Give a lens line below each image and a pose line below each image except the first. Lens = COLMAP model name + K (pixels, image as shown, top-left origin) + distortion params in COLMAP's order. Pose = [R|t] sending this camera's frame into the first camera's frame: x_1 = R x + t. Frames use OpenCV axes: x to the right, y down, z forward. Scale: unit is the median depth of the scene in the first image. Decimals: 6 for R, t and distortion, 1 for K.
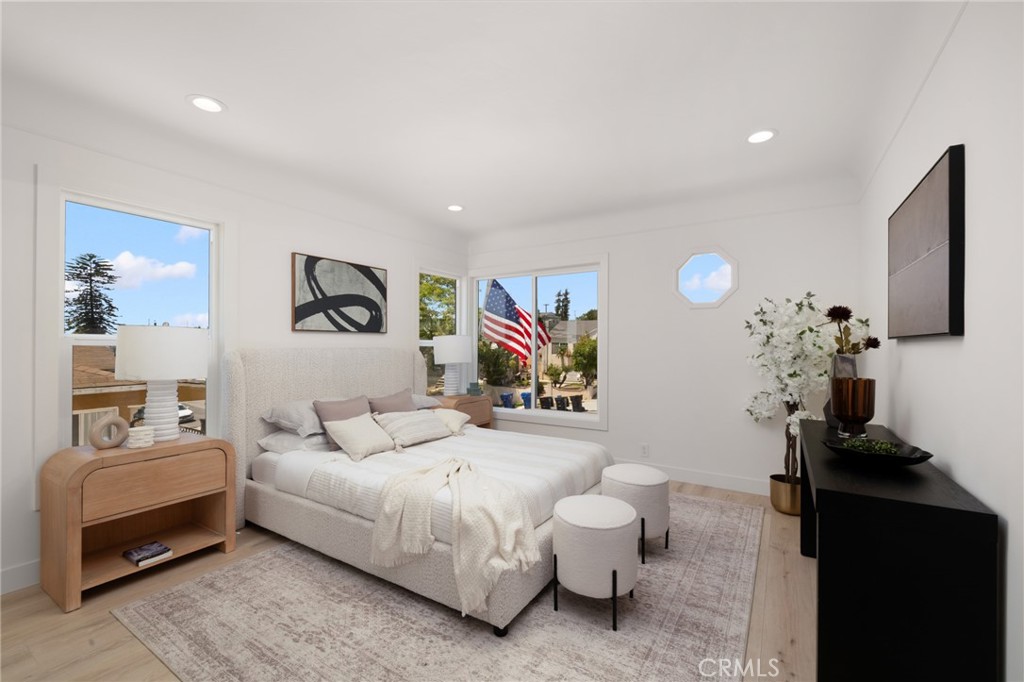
lens RADIAL K [[425.9, 0, 518.0], [0, 425.9, 344.1], [0, 0, 1]] dist [0.003076, 0.000397]
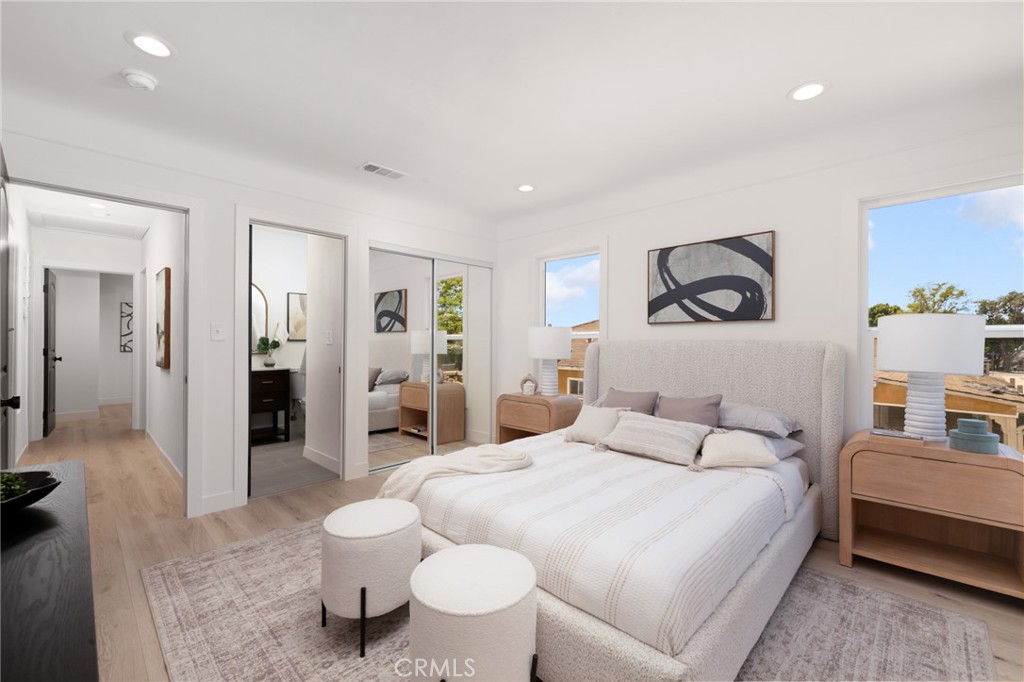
lens RADIAL K [[425.9, 0, 511.4], [0, 425.9, 341.8], [0, 0, 1]] dist [0.003076, 0.000397]
pose [[-0.212999, 0.000961, -0.977052, 0.557528], [-0.002903, 0.999994, 0.001616, 0.012430], [0.977048, 0.003181, -0.212995, 0.837799]]
